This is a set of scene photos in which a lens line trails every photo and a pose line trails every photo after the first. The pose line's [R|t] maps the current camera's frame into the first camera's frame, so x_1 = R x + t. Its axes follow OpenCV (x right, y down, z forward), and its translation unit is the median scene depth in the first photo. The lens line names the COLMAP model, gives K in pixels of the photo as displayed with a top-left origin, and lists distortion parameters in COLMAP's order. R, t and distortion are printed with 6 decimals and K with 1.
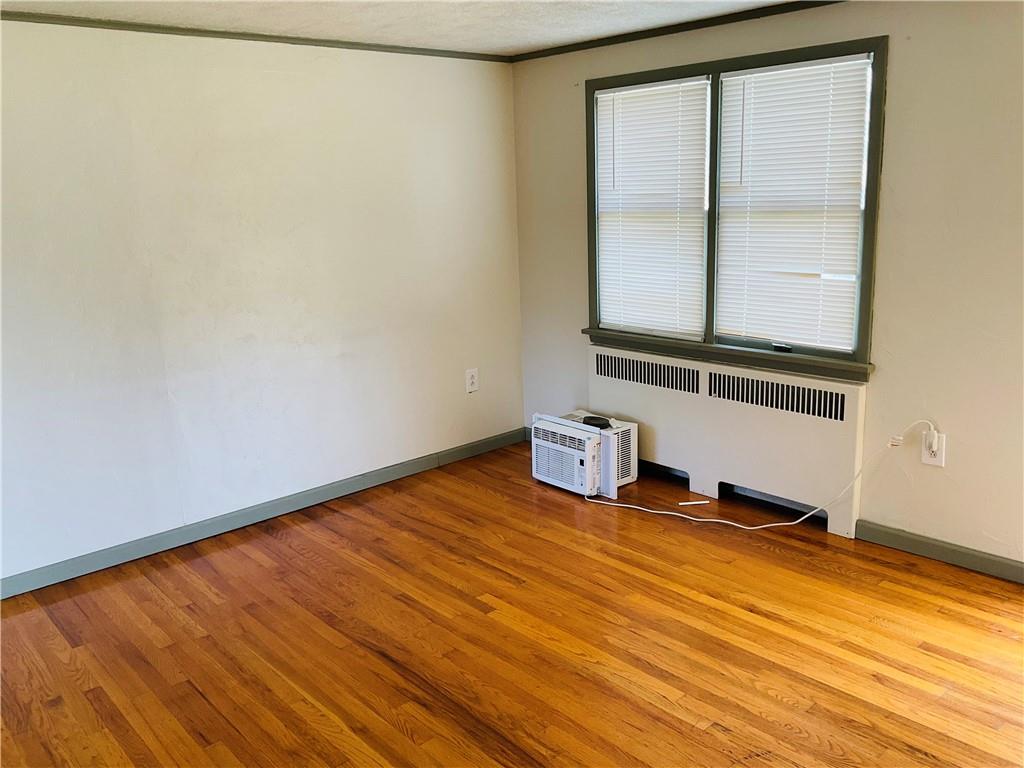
lens RADIAL K [[861.4, 0, 509.1], [0, 861.4, 379.0], [0, 0, 1]] dist [0.086887, -0.154871]
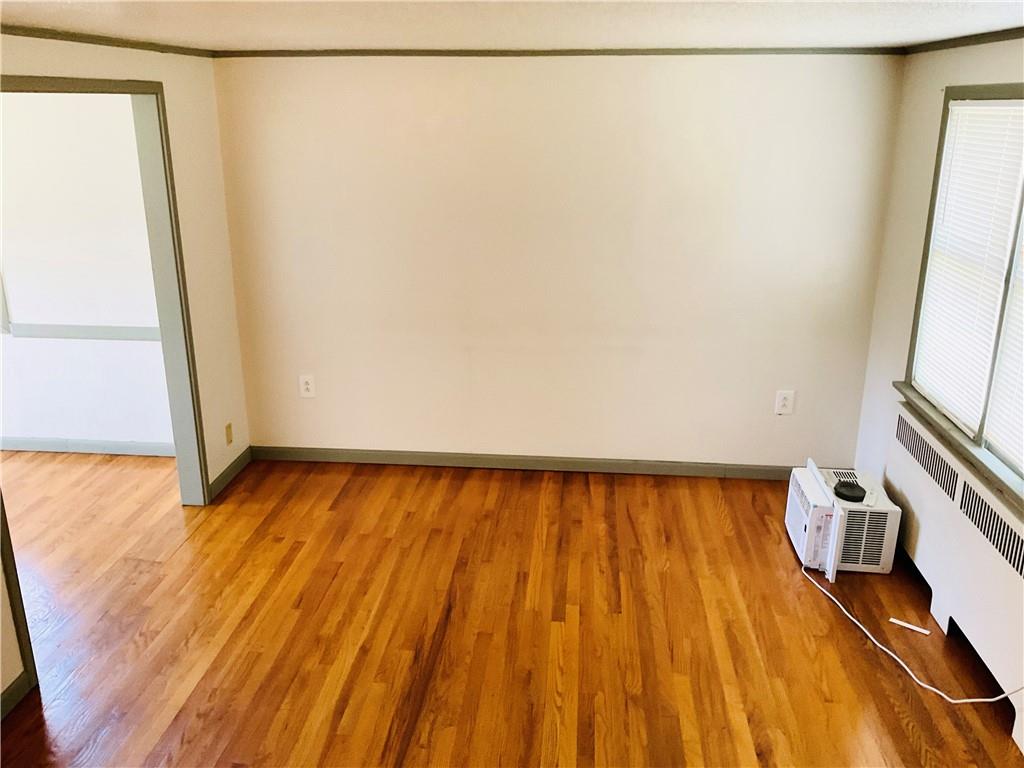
lens RADIAL K [[861.4, 0, 505.5], [0, 861.4, 381.7], [0, 0, 1]] dist [0.086887, -0.154871]
pose [[0.673245, 0.260147, -0.692145, 0.549979], [-0.189852, 0.965501, 0.178223, -0.180054], [0.714631, 0.011418, 0.699408, 0.181486]]
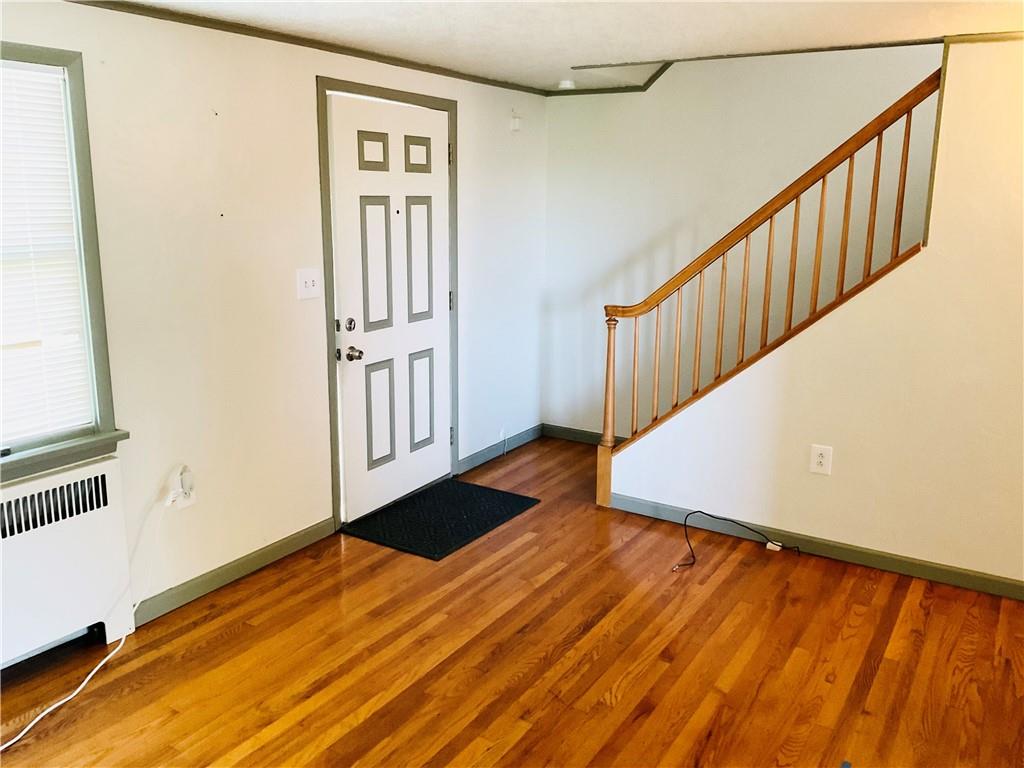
lens RADIAL K [[861.4, 0, 507.6], [0, 861.4, 385.5], [0, 0, 1]] dist [0.086887, -0.154871]
pose [[-0.279305, -0.175992, 0.943936, -0.508561], [0.208358, 0.948528, 0.238500, -0.186683], [-0.937324, 0.263291, -0.228260, 0.826332]]
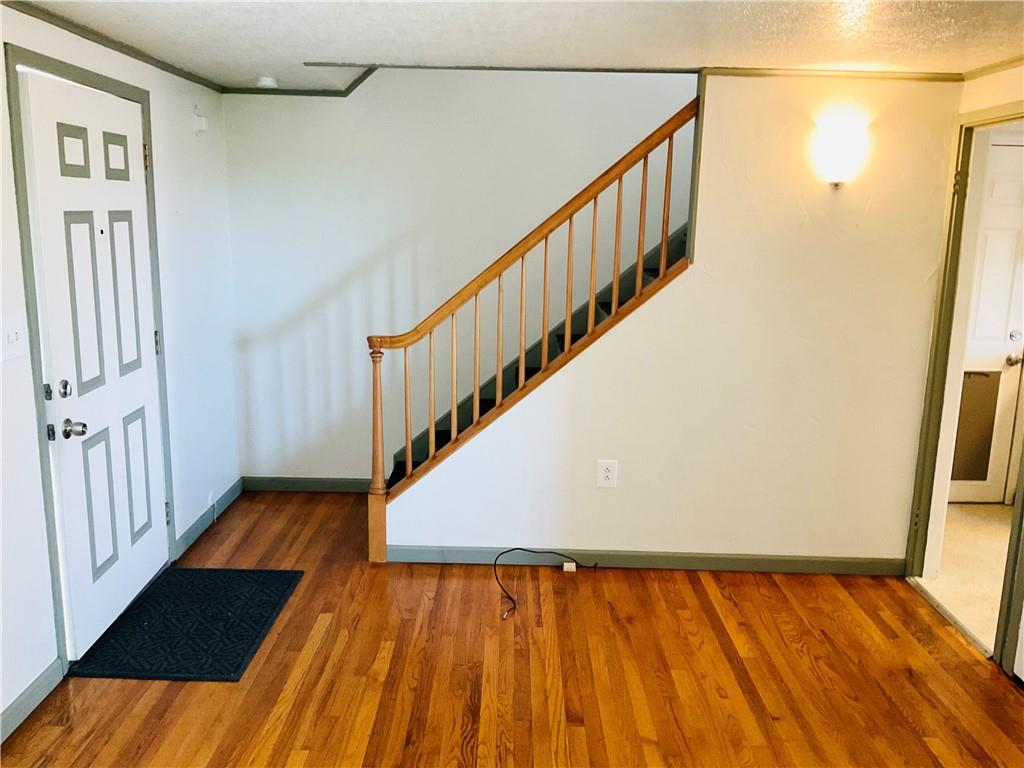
lens RADIAL K [[861.4, 0, 514.4], [0, 861.4, 380.3], [0, 0, 1]] dist [0.086887, -0.154871]
pose [[-0.746439, -0.105478, 0.657041, -0.222324], [0.153639, 0.933366, 0.324381, -0.244584], [-0.647475, 0.343078, -0.680495, 1.022928]]
